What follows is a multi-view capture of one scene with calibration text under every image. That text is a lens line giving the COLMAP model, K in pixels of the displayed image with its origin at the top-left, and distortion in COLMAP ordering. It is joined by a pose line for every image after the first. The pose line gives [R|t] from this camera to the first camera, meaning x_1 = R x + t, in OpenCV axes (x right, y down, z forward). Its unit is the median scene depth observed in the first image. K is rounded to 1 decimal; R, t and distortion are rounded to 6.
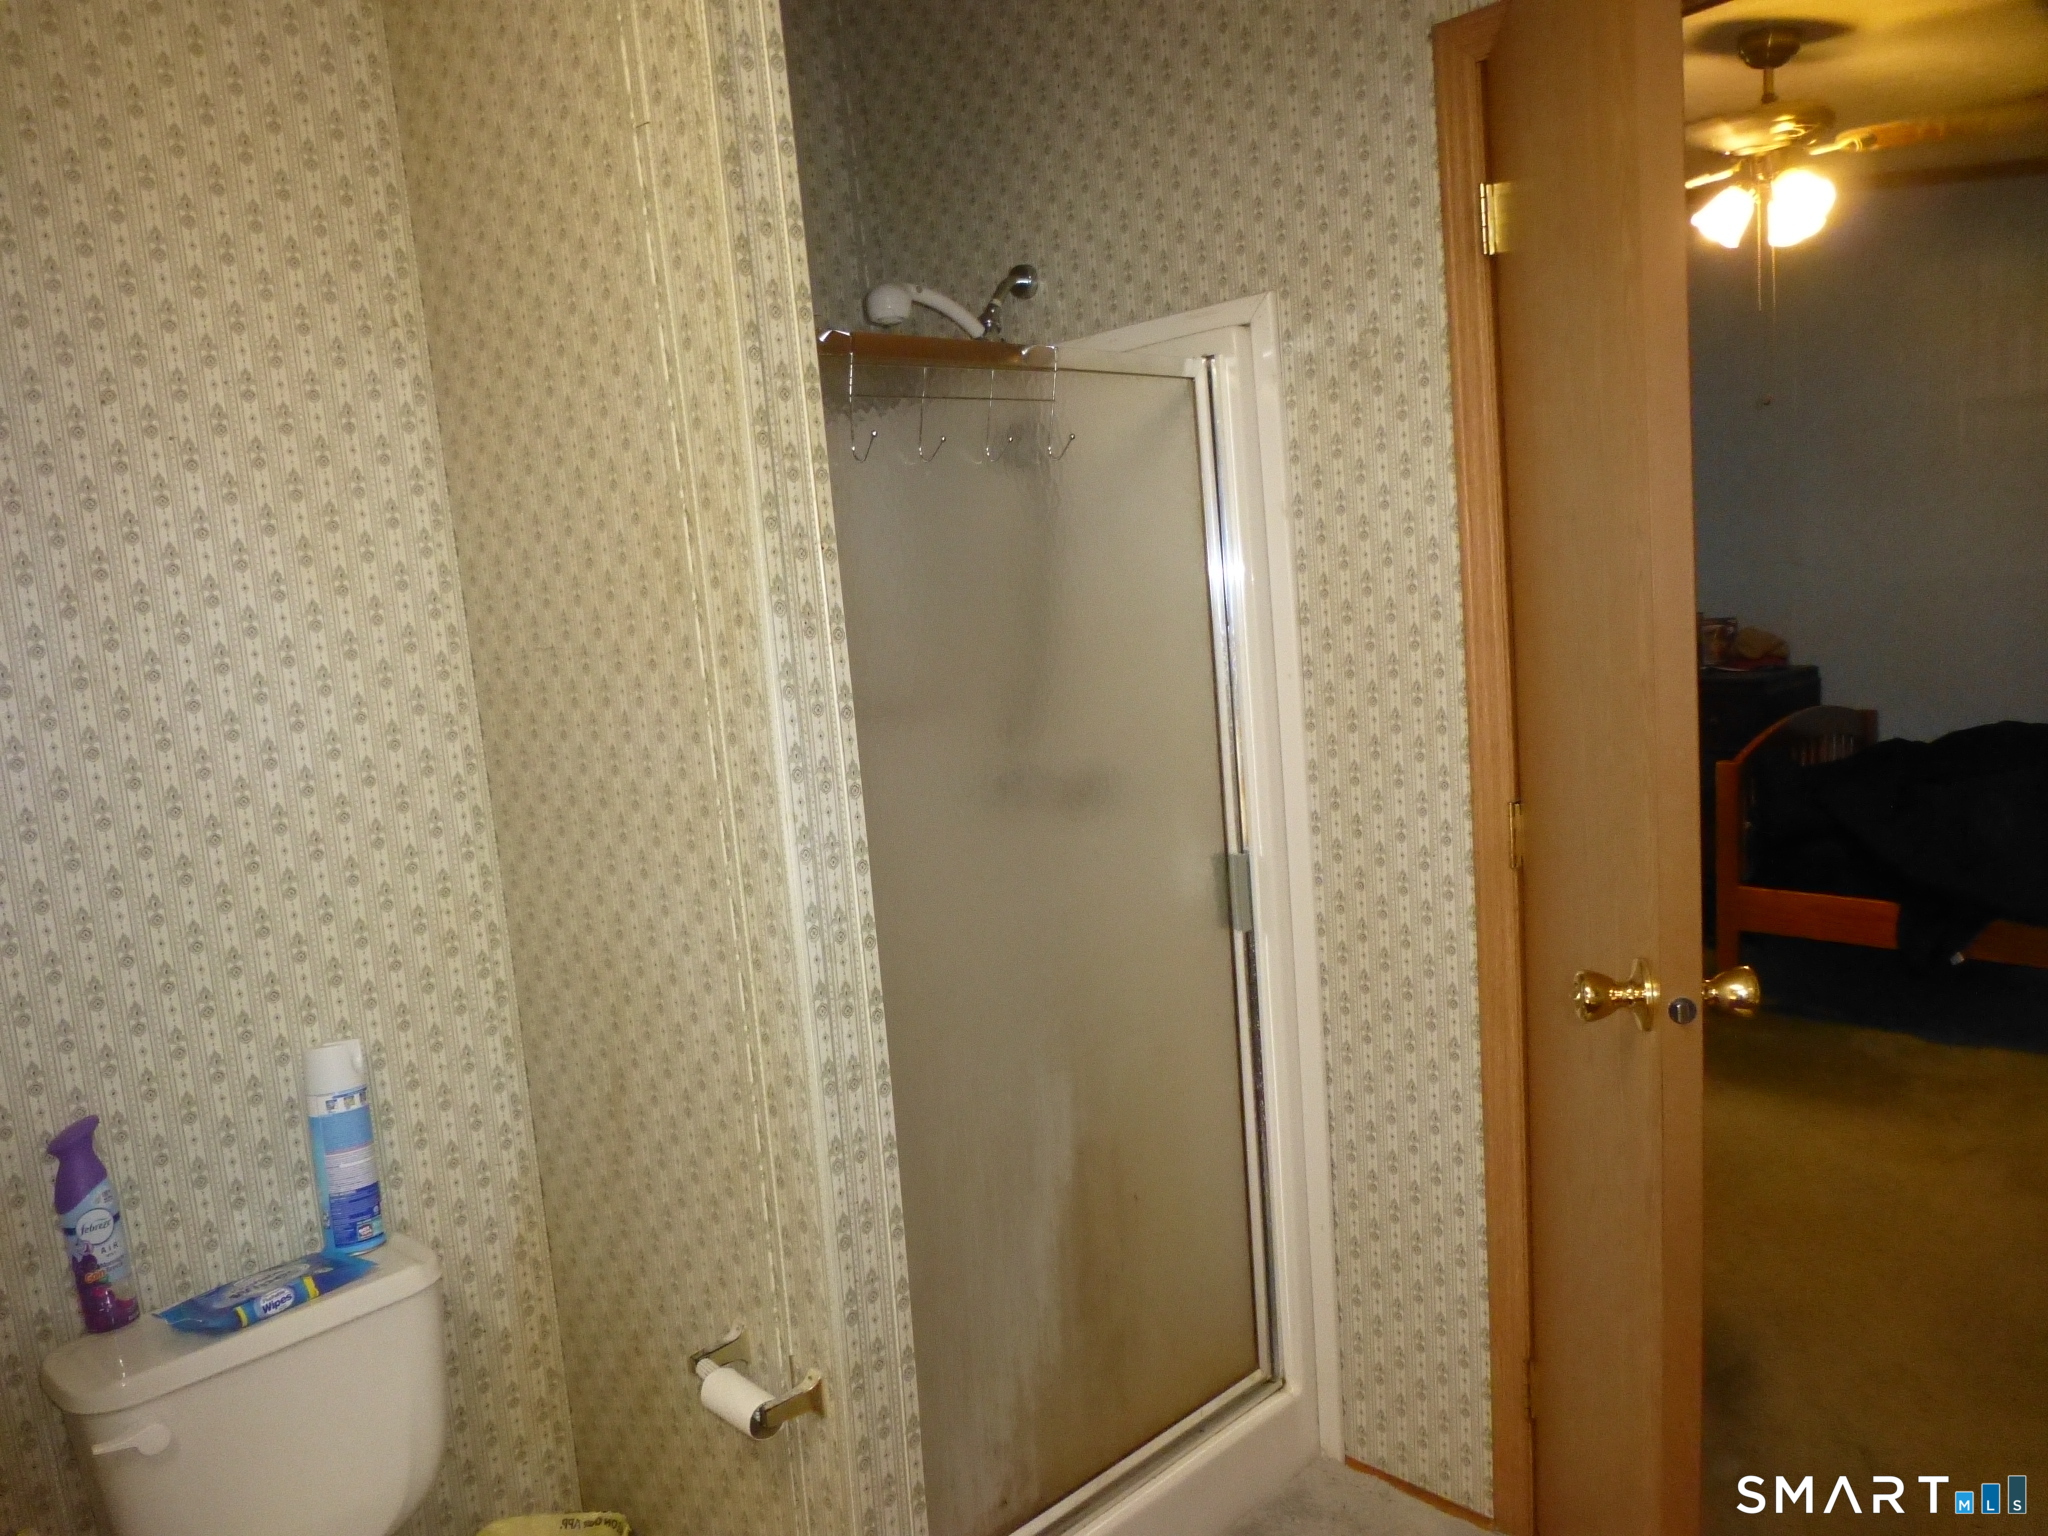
lens RADIAL K [[1493.6, 0, 1022.5], [0, 1493.6, 776.8], [0, 0, 1]] dist [0.007795, 0.003348]
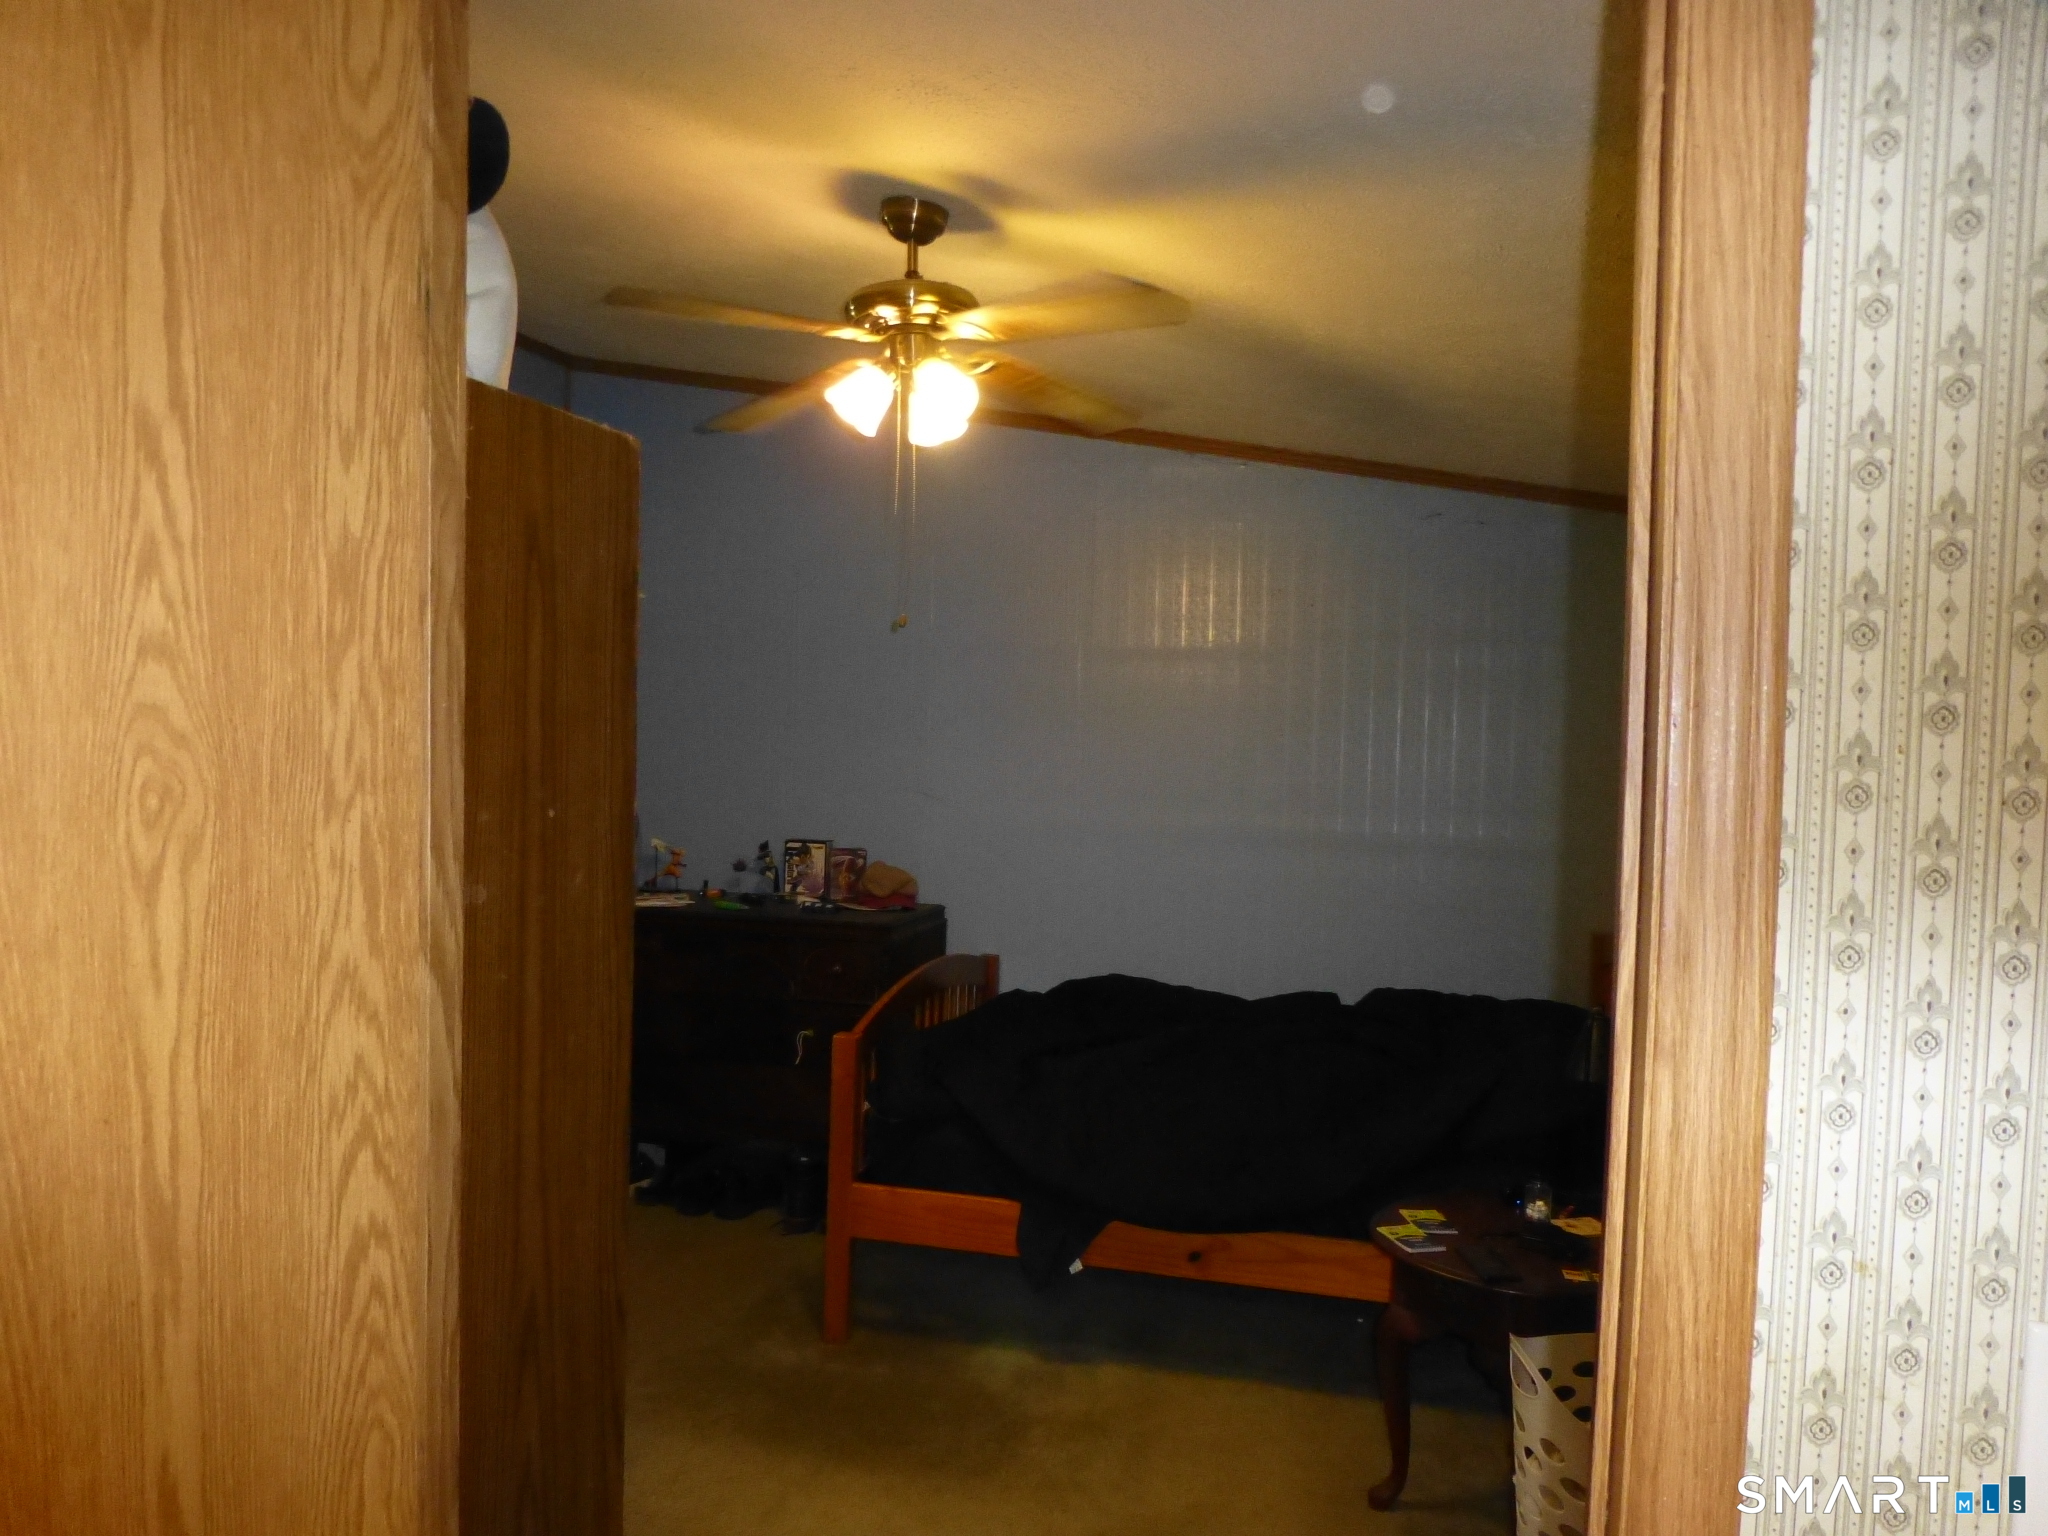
lens RADIAL K [[1413.1, 0, 1022.4], [0, 1413.1, 773.7], [0, 0, 1]] dist [-0.004844, -0.000630]
pose [[0.854247, 0.084051, 0.513029, 0.137267], [-0.020382, 0.991500, -0.128503, -0.051515], [-0.519468, 0.099317, 0.848698, 0.263551]]
